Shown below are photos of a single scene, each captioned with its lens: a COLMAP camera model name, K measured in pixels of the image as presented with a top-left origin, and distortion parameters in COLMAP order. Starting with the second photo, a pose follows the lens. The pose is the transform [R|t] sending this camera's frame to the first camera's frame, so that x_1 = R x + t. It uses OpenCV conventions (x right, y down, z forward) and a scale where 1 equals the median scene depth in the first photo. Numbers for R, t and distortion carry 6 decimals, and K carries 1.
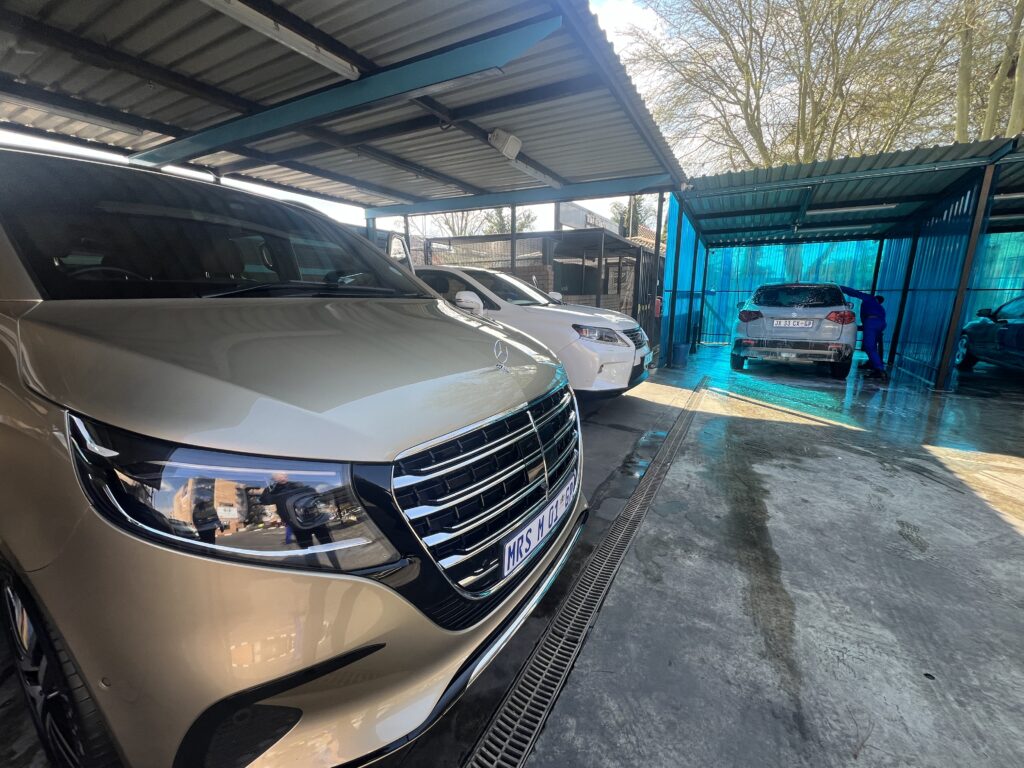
lens RADIAL K [[408.5, 0, 511.2], [0, 408.5, 378.7], [0, 0, 1]] dist [-0.002766, 0.000385]
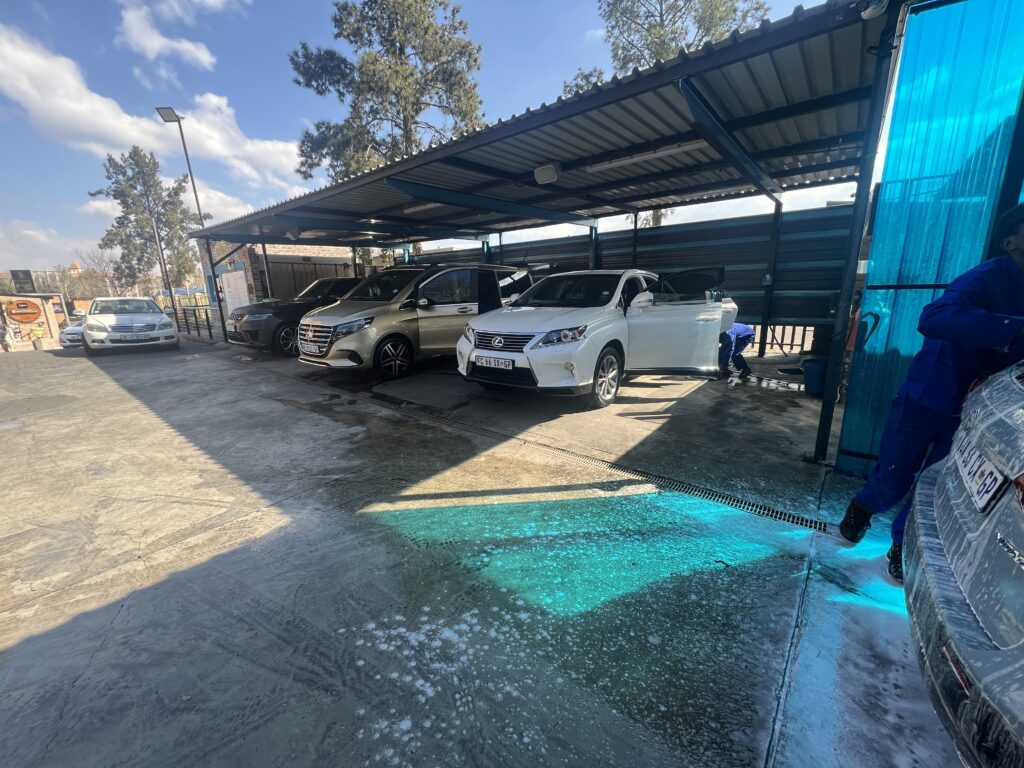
lens RADIAL K [[404.3, 0, 512.7], [0, 404.3, 379.5], [0, 0, 1]] dist [0.000371, 0.000097]
pose [[-0.150024, 0.219106, -0.964098, 1.372516], [-0.174644, 0.953927, 0.243971, -0.278117], [0.973135, 0.204976, -0.104847, 1.215016]]
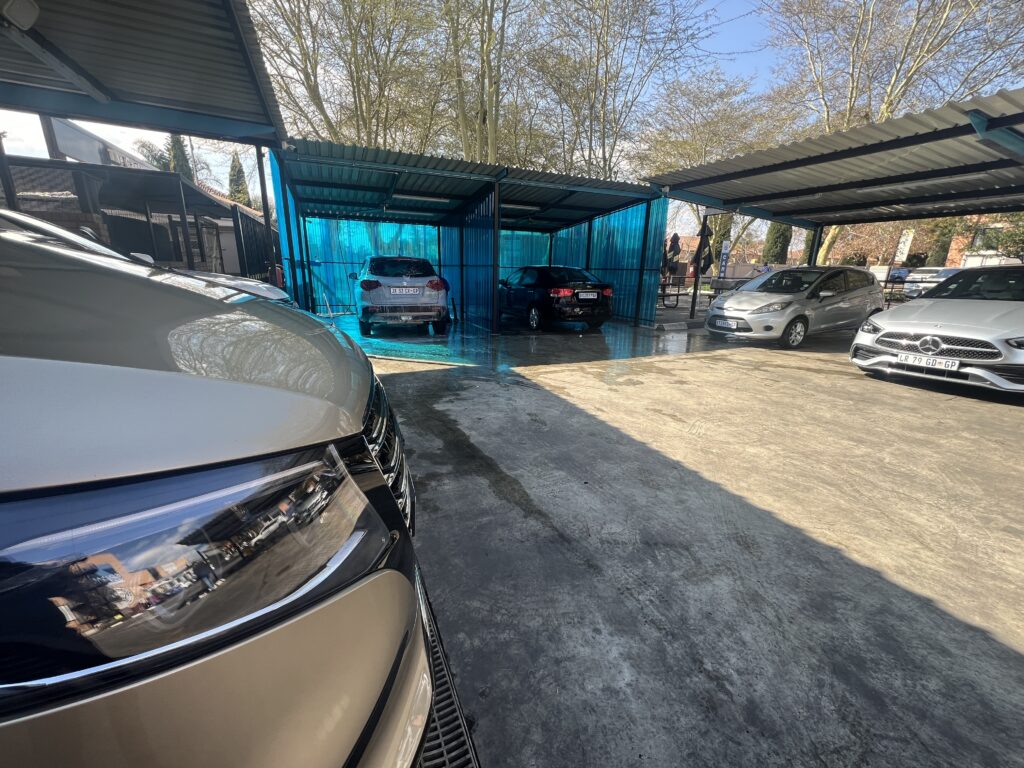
lens RADIAL K [[408.5, 0, 512.5], [0, 408.5, 380.8], [0, 0, 1]] dist [-0.002766, 0.000385]
pose [[0.594762, -0.190519, 0.781000, -0.153781], [0.137218, 0.981314, 0.134887, 0.005669], [-0.792105, 0.026941, 0.609791, 0.054713]]
